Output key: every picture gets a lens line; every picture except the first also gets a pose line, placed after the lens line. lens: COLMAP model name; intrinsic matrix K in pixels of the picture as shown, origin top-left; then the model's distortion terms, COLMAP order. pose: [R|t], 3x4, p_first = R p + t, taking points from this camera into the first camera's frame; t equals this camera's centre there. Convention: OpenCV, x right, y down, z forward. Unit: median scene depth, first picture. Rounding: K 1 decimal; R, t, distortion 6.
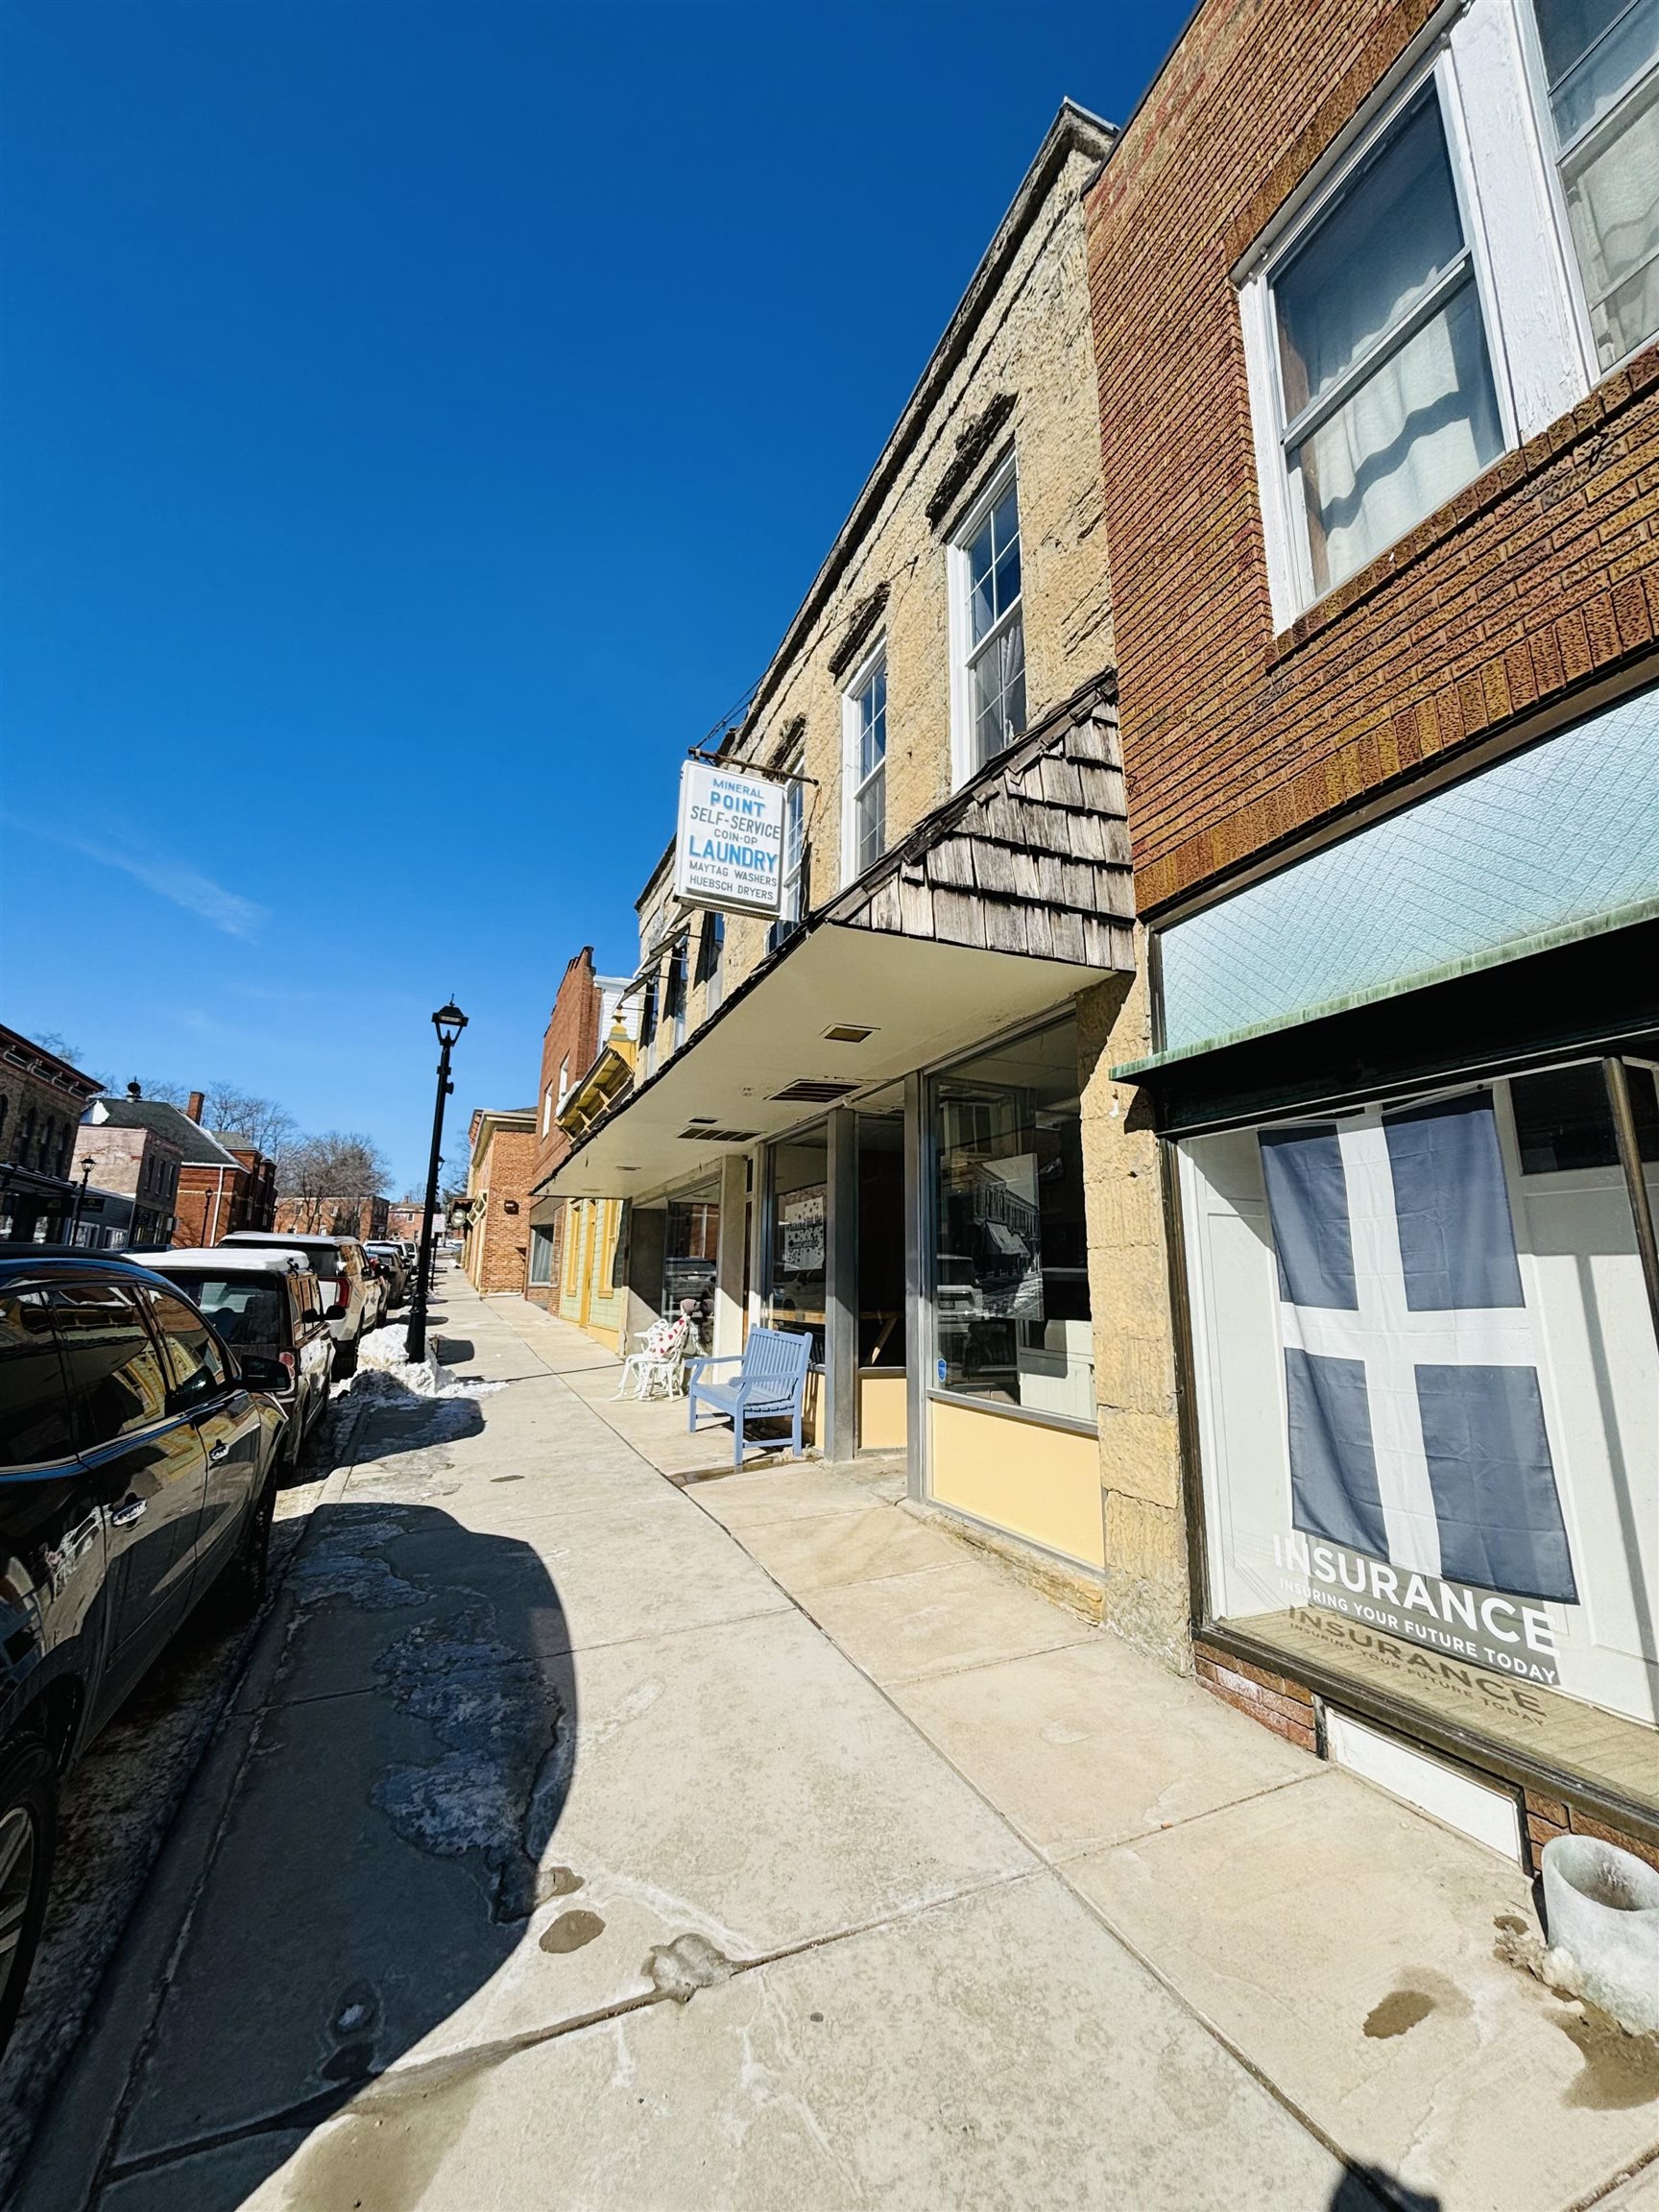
lens RADIAL K [[889.0, 0, 839.8], [0, 889.0, 1097.8], [0, 0, 1]] dist [-0.003915, 0.000196]
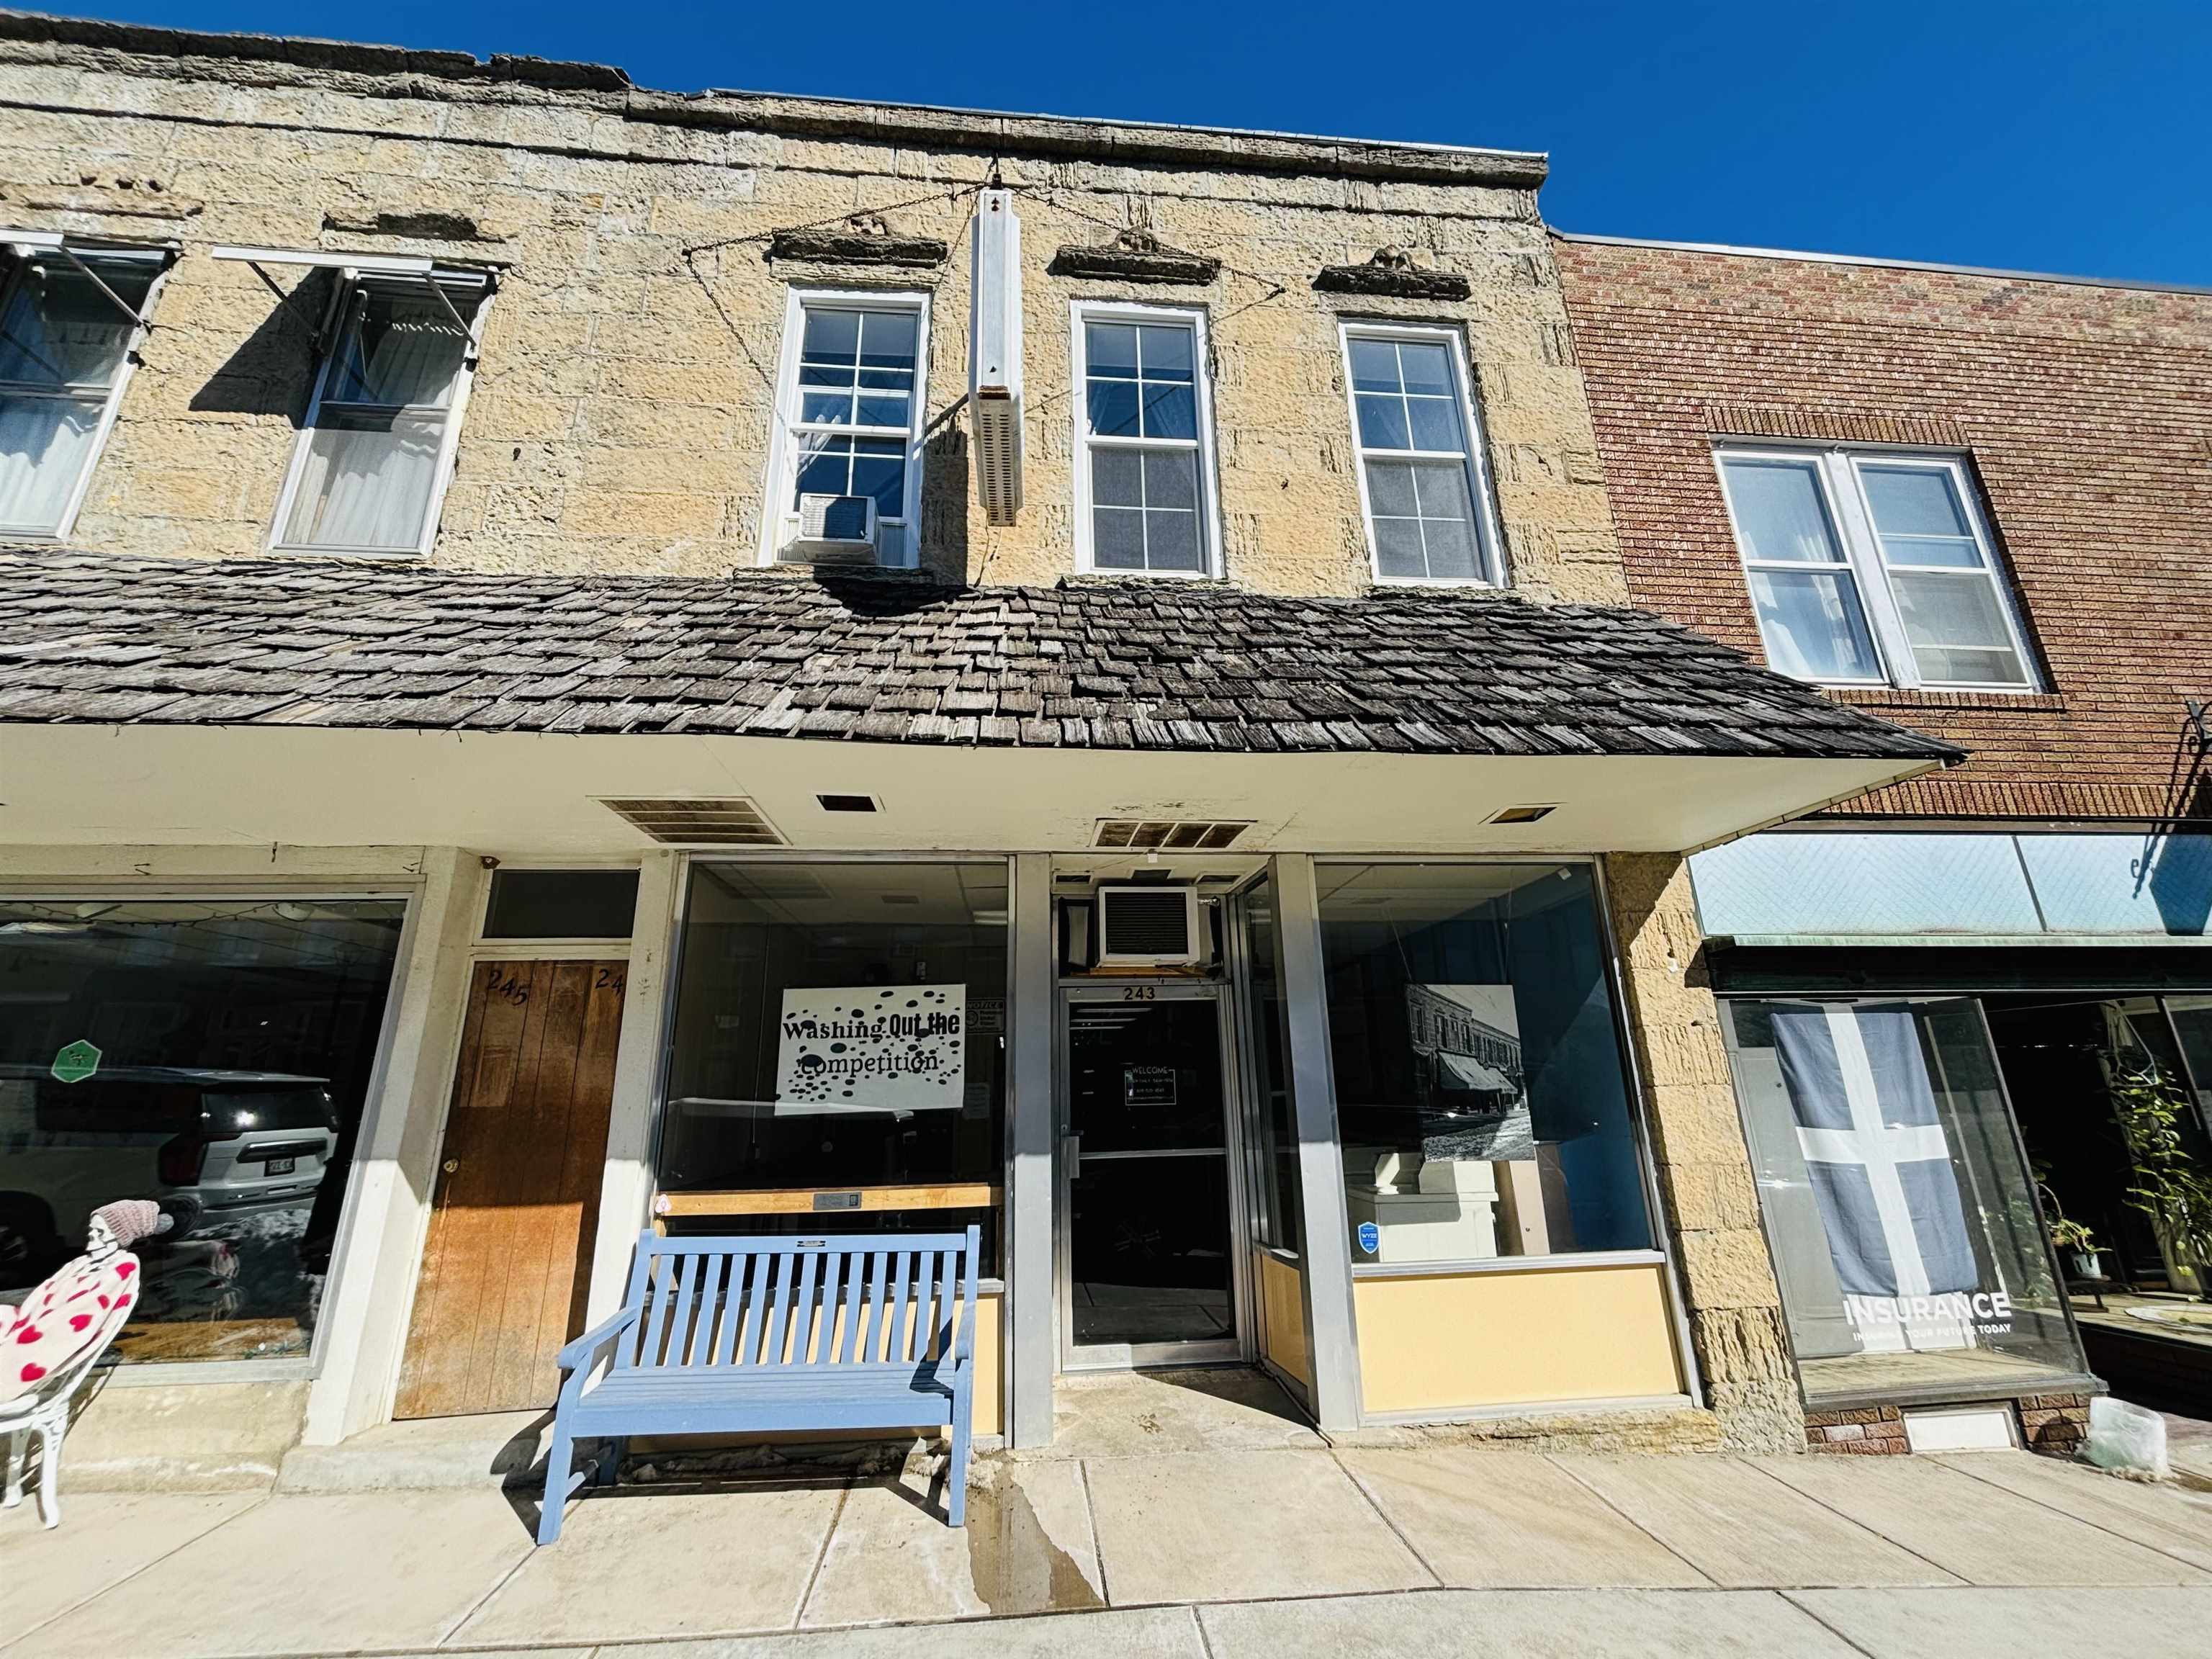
lens RADIAL K [[889.0, 0, 1097.0], [0, 889.0, 829.9], [0, 0, 1]] dist [-0.003915, 0.000196]
pose [[0.316179, 0.263678, 0.911320, -1.068091], [-0.176684, 0.960160, -0.216509, 0.235031], [-0.932102, -0.092560, 0.350170, 1.345221]]
